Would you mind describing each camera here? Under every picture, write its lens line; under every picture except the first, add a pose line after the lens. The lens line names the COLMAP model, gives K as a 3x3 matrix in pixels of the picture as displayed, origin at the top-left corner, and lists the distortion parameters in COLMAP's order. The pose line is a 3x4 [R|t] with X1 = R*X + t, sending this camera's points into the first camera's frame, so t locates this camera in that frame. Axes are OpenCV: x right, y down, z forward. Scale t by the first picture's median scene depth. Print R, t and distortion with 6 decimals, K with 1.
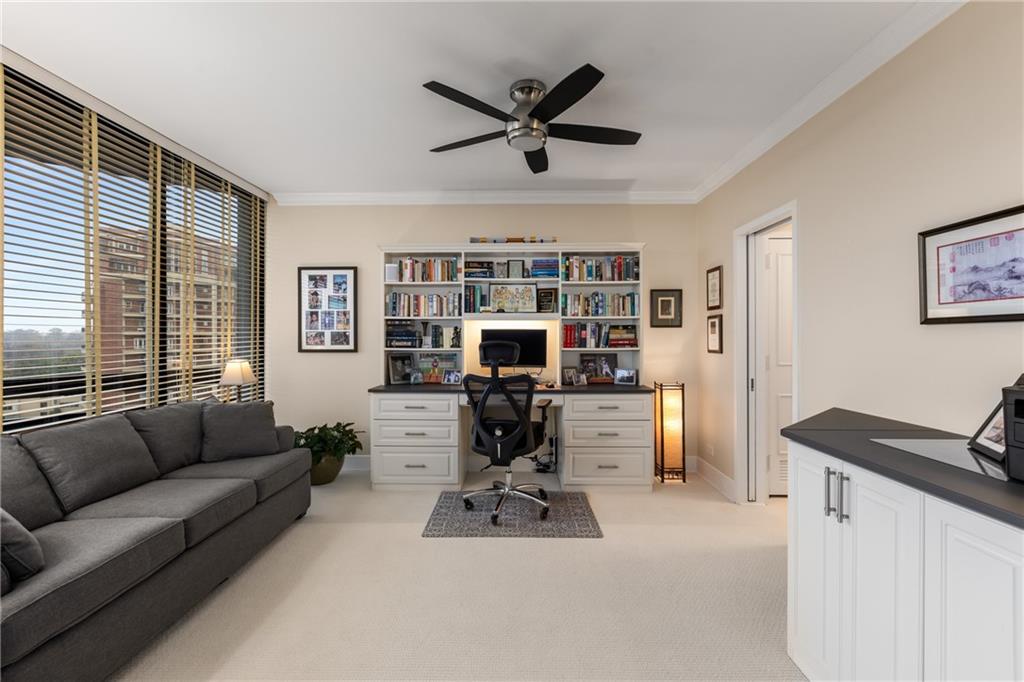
lens RADIAL K [[457.5, 0, 502.3], [0, 457.5, 338.3], [0, 0, 1]] dist [-0.003592, -0.000091]
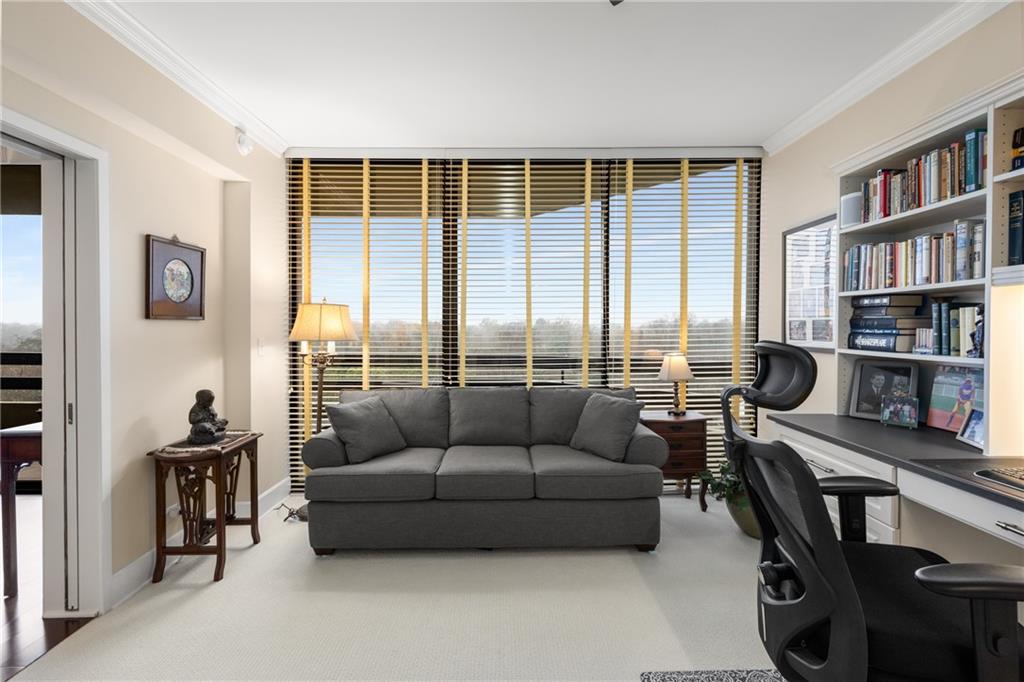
lens RADIAL K [[457.5, 0, 522.7], [0, 457.5, 331.1], [0, 0, 1]] dist [-0.003592, -0.000091]
pose [[0.049720, 0.010177, -0.998711, 0.279730], [-0.003602, 0.999943, 0.010010, -0.004674], [0.998757, 0.003100, 0.049754, 0.586225]]
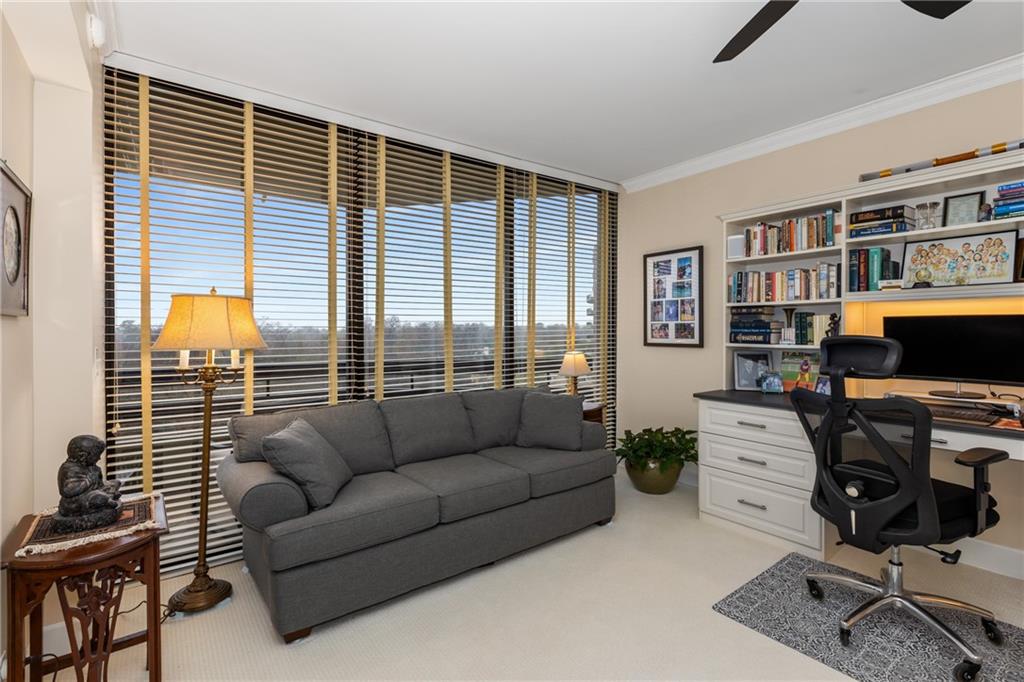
lens RADIAL K [[457.5, 0, 517.2], [0, 457.5, 332.9], [0, 0, 1]] dist [-0.003592, -0.000091]
pose [[0.625922, 0.002590, -0.779881, 0.132689], [0.000283, 0.999994, 0.003548, 0.000486], [0.779885, -0.002441, 0.625917, 0.221272]]
